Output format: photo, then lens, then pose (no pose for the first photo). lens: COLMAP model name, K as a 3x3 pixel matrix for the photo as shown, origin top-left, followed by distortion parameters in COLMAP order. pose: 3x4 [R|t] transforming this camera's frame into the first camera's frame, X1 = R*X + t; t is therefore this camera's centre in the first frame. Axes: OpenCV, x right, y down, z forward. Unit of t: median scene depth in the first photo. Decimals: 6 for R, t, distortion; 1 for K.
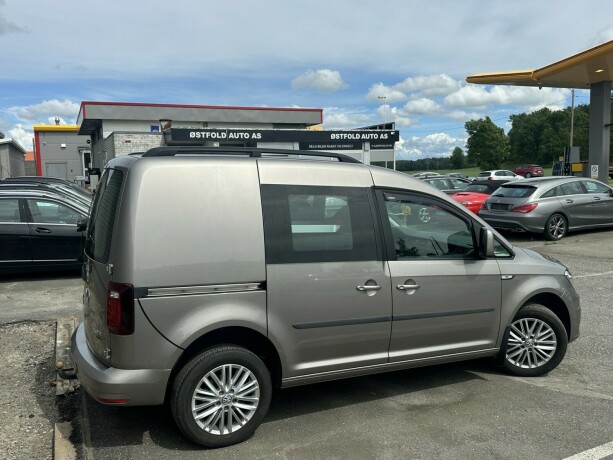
lens RADIAL K [[591.8, 0, 306.5], [0, 591.8, 230.0], [0, 0, 1]] dist [0.058302, -0.010282]
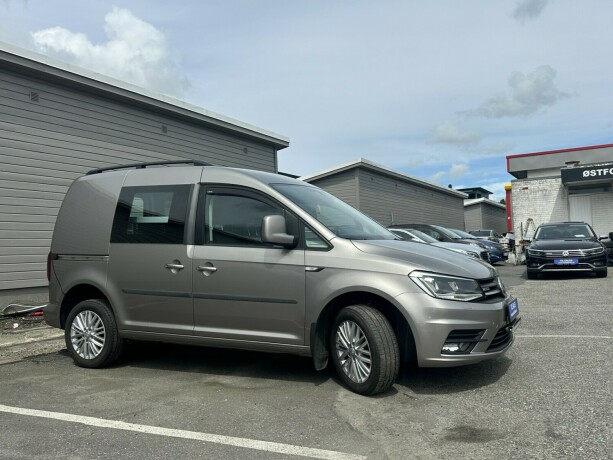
lens RADIAL K [[591.8, 0, 306.5], [0, 591.8, 230.0], [0, 0, 1]] dist [0.058302, -0.010282]
pose [[0.562286, -0.039083, -0.826019, 1.199465], [-0.056957, 0.994680, -0.085834, 0.108141], [0.824979, 0.095311, 0.557068, 0.525573]]
